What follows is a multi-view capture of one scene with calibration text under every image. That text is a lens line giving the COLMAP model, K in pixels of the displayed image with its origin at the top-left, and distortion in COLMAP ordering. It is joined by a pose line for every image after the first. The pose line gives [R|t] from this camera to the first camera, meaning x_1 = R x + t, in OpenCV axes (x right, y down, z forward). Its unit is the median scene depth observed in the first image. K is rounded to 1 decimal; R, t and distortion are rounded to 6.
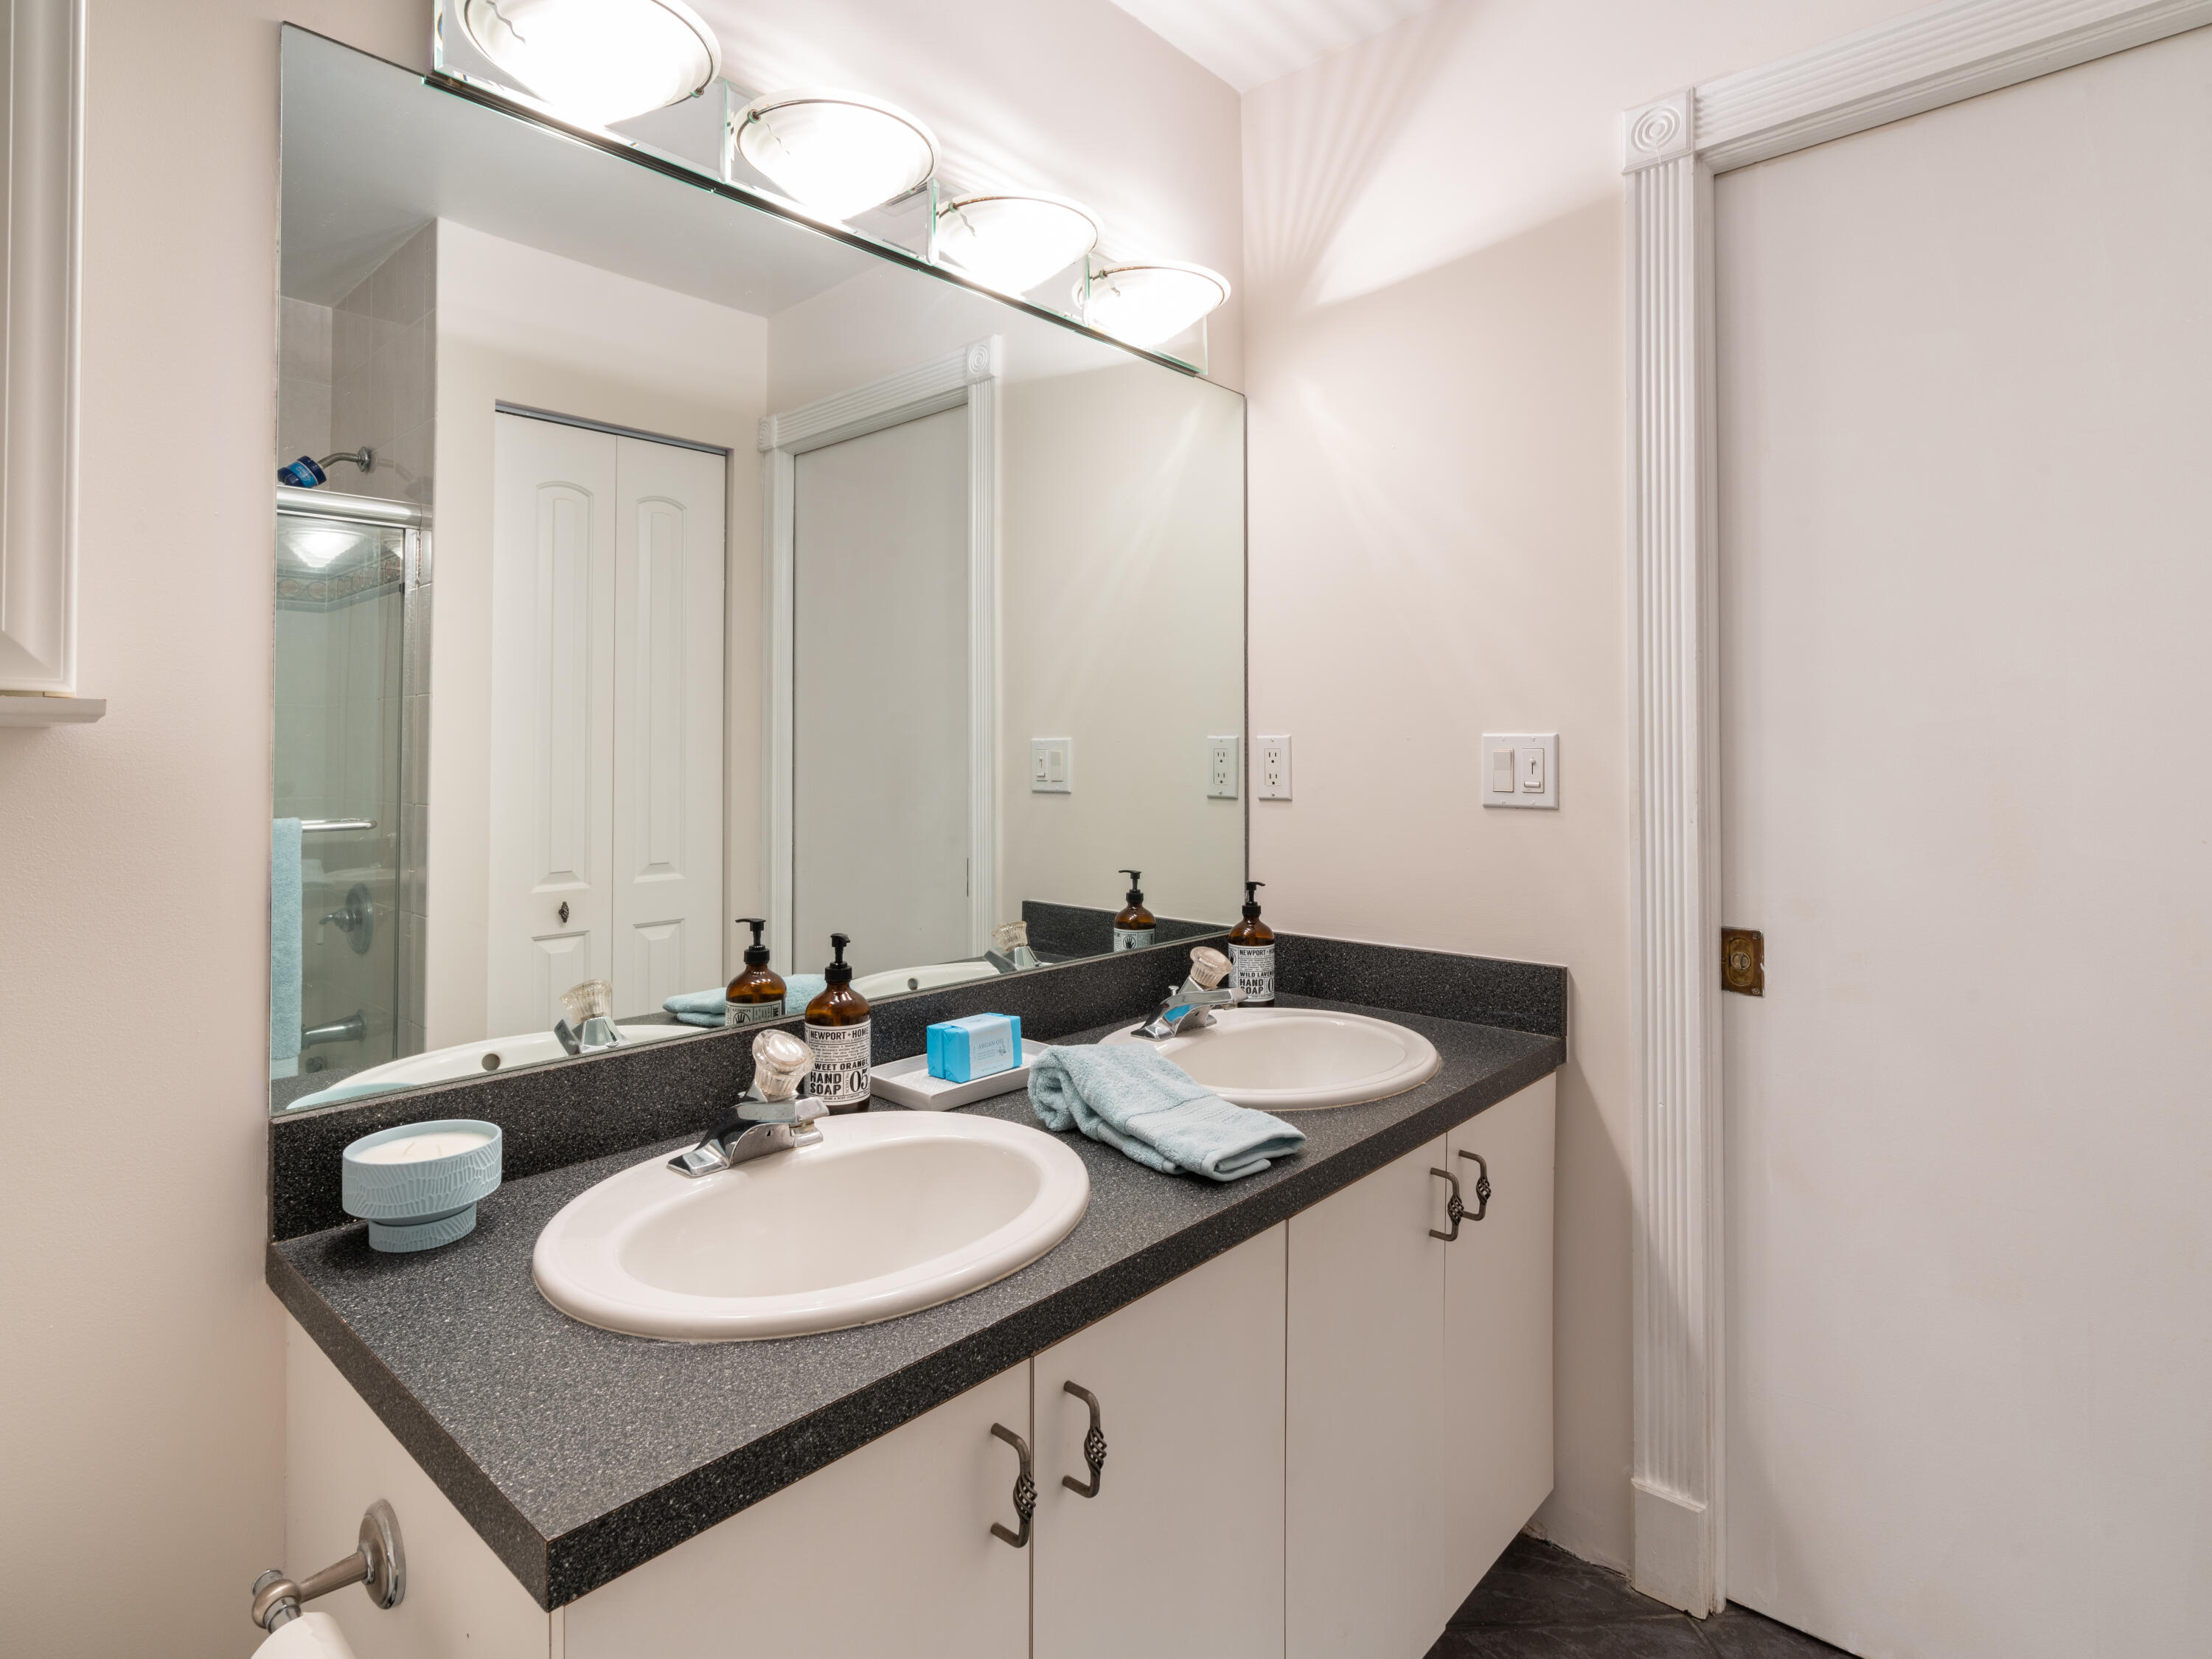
lens RADIAL K [[1139.7, 0, 1157.0], [0, 1139.7, 755.9], [0, 0, 1]] dist [-0.005487, -0.000417]
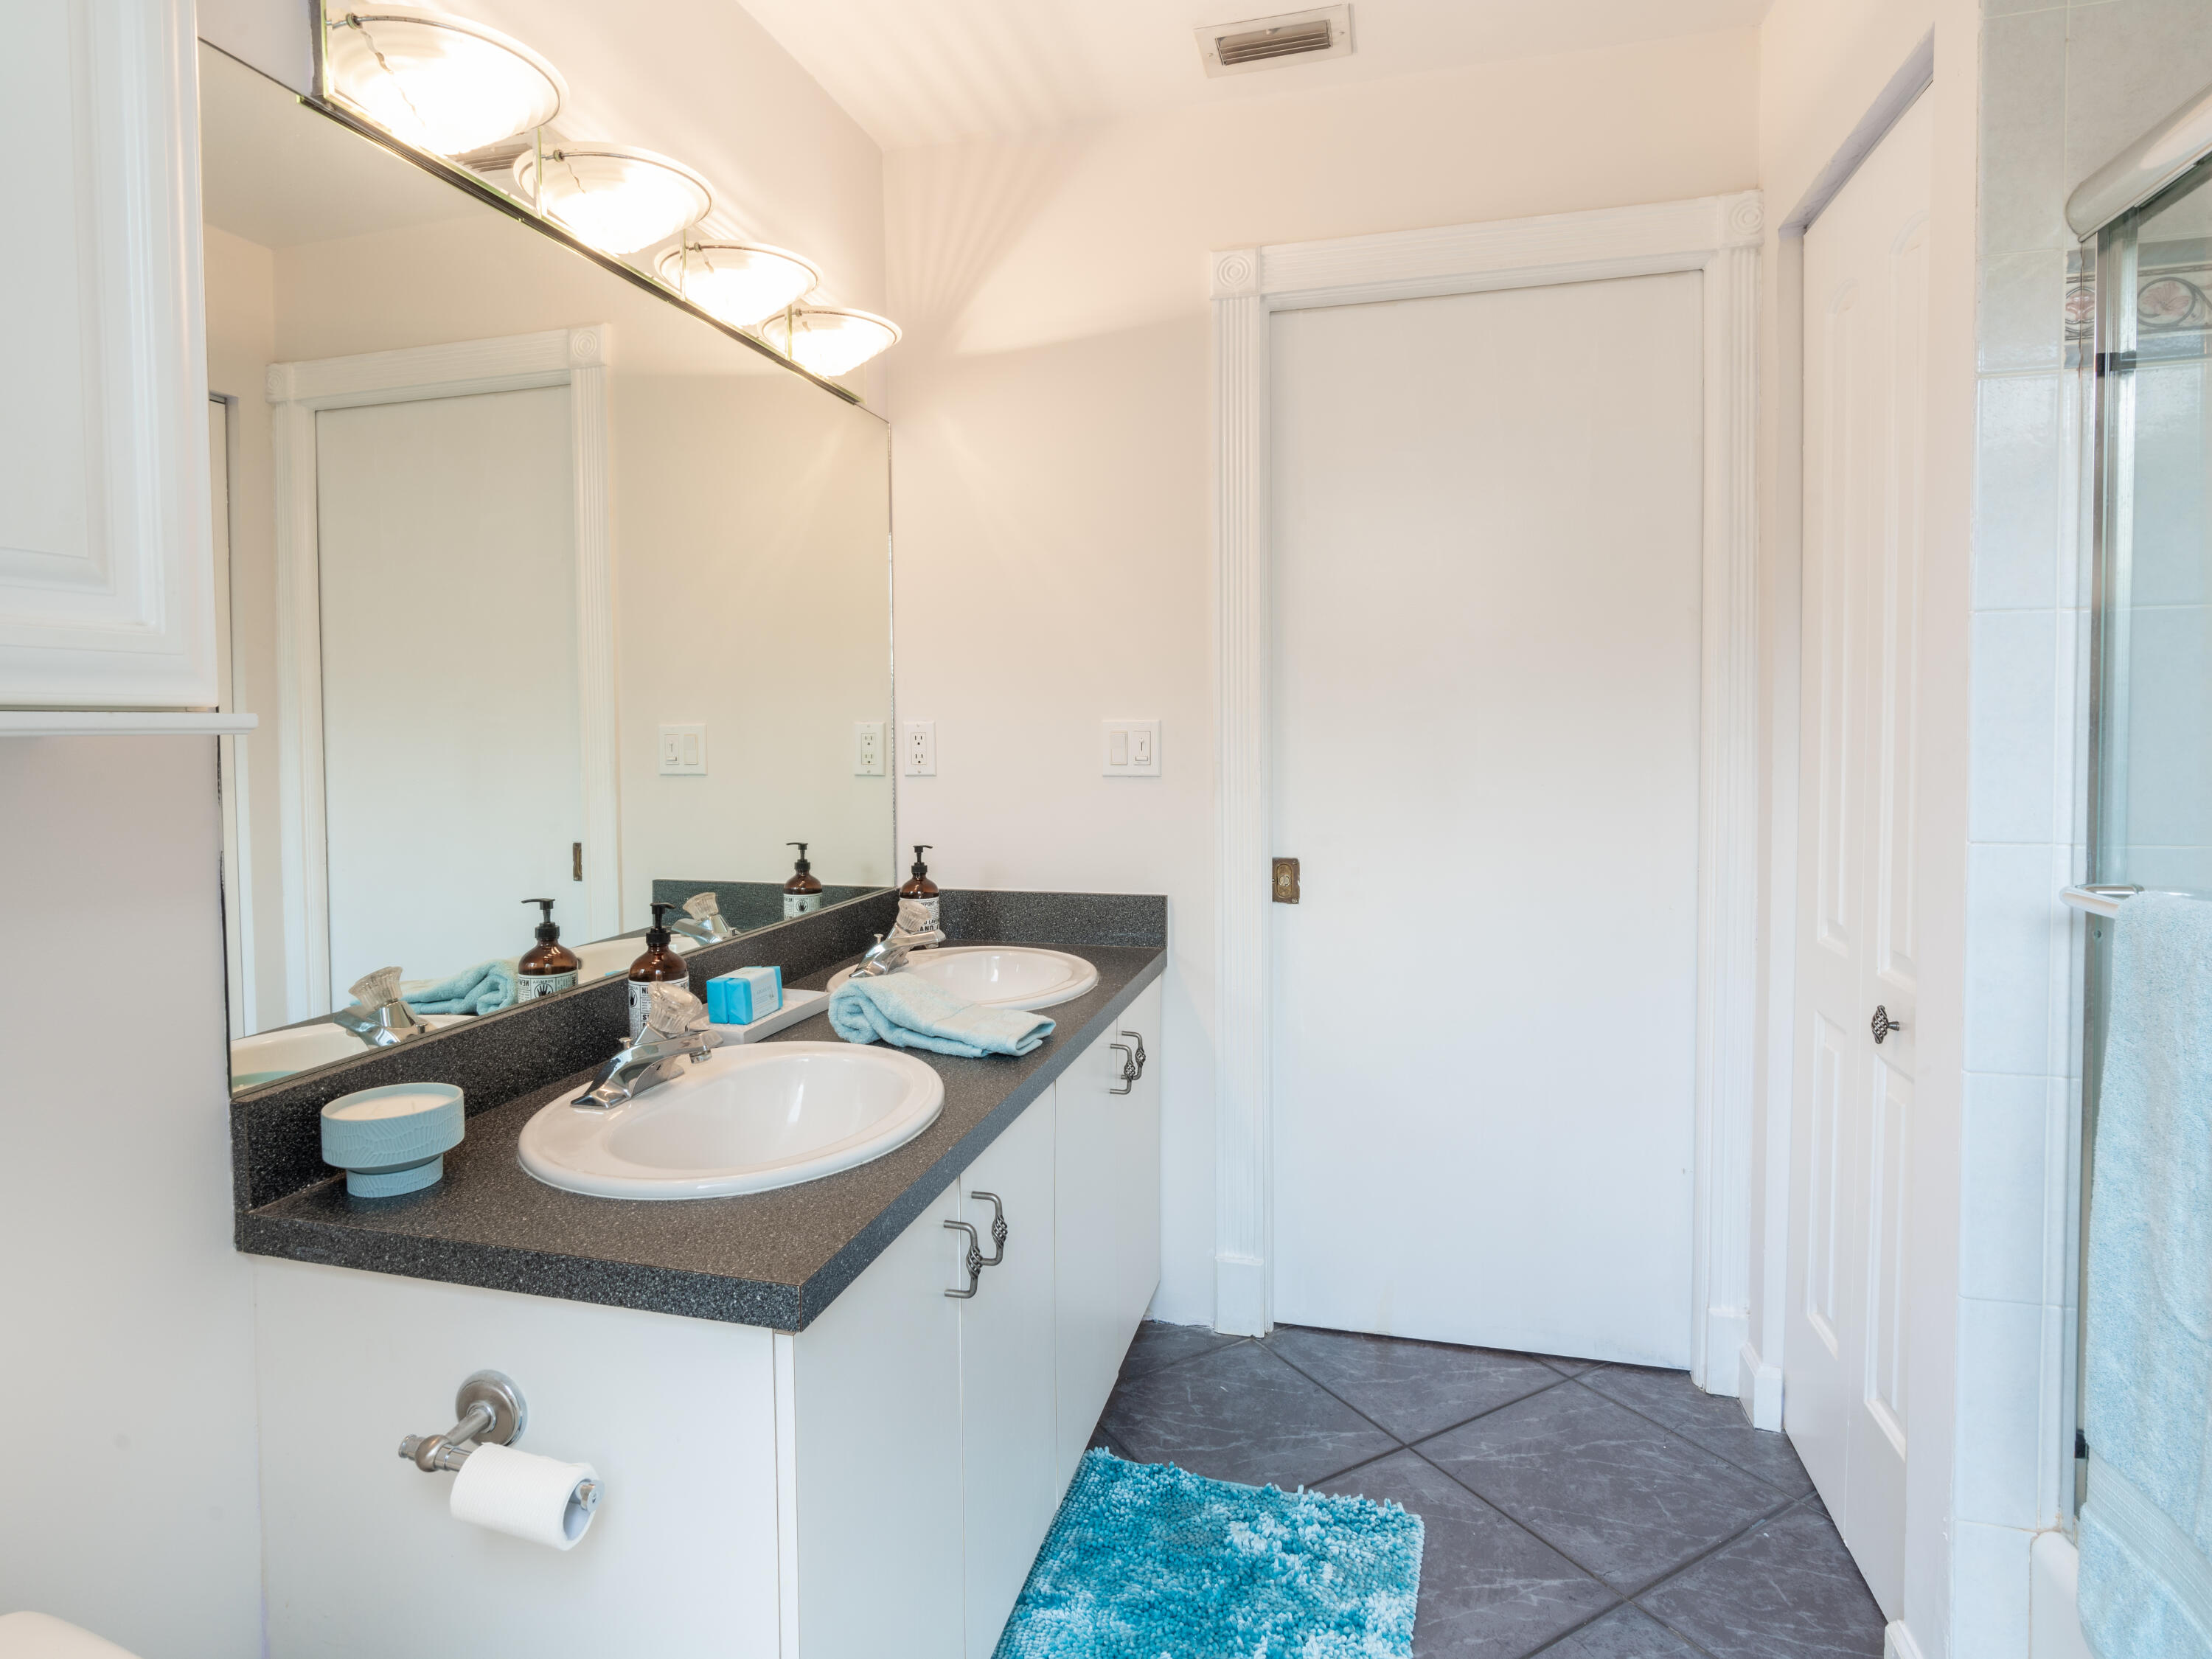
lens RADIAL K [[1140.1, 0, 1099.8], [0, 1140.1, 800.9], [0, 0, 1]] dist [-0.013660, 0.005504]
pose [[0.904170, -0.037370, 0.425535, -0.289745], [0.011224, 0.997900, 0.063787, -0.011302], [-0.427025, -0.052898, 0.902691, -0.173829]]
